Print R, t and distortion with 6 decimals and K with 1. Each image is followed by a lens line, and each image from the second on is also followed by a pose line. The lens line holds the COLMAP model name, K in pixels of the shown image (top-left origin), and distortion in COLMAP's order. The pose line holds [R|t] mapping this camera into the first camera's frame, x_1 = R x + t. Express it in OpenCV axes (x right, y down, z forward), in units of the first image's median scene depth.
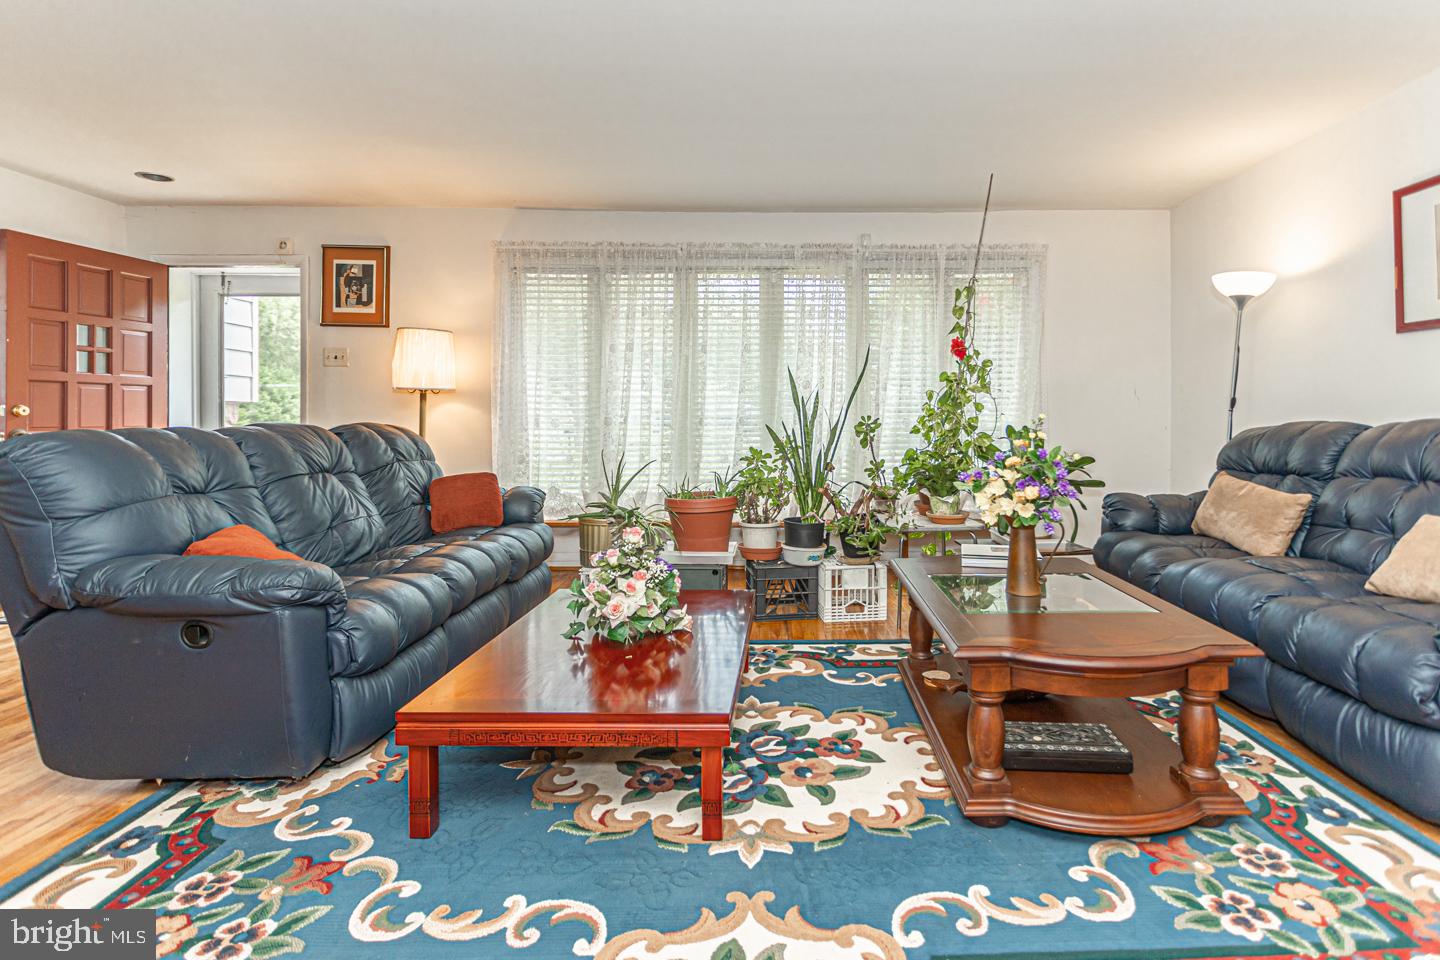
lens RADIAL K [[696.3, 0, 793.1], [0, 696.3, 419.2], [0, 0, 1]] dist [0.002781, 0.000998]
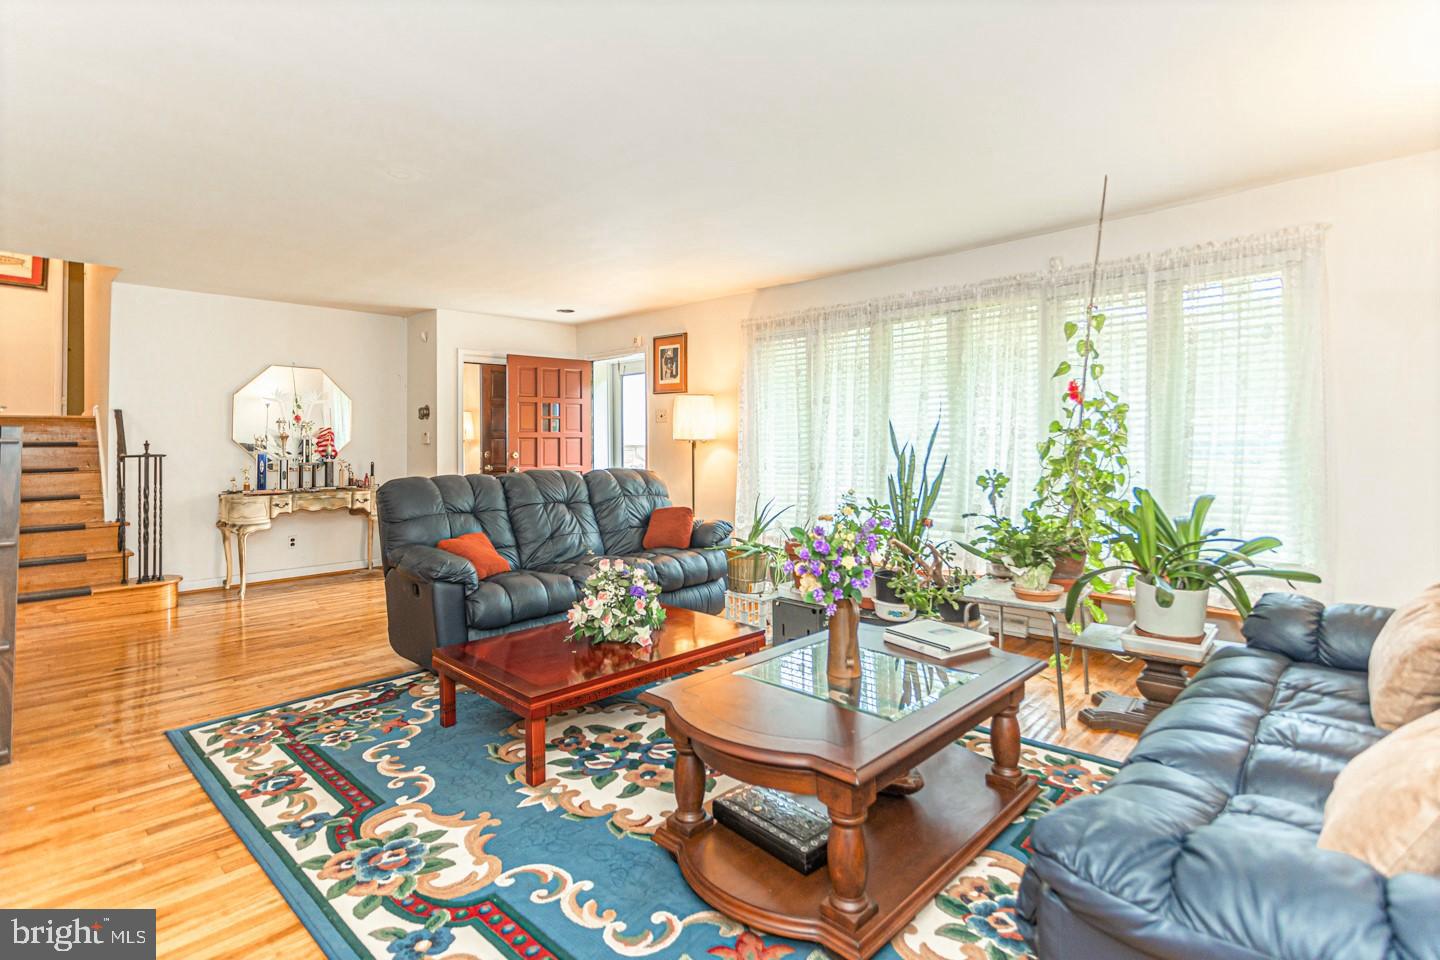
lens RADIAL K [[696.3, 0, 731.8], [0, 696.3, 443.1], [0, 0, 1]] dist [0.002781, 0.000998]
pose [[0.720377, -0.002400, -0.693579, 0.543827], [0.000676, 0.999996, -0.002759, -0.040839], [0.693583, 0.001519, 0.720376, 0.122349]]
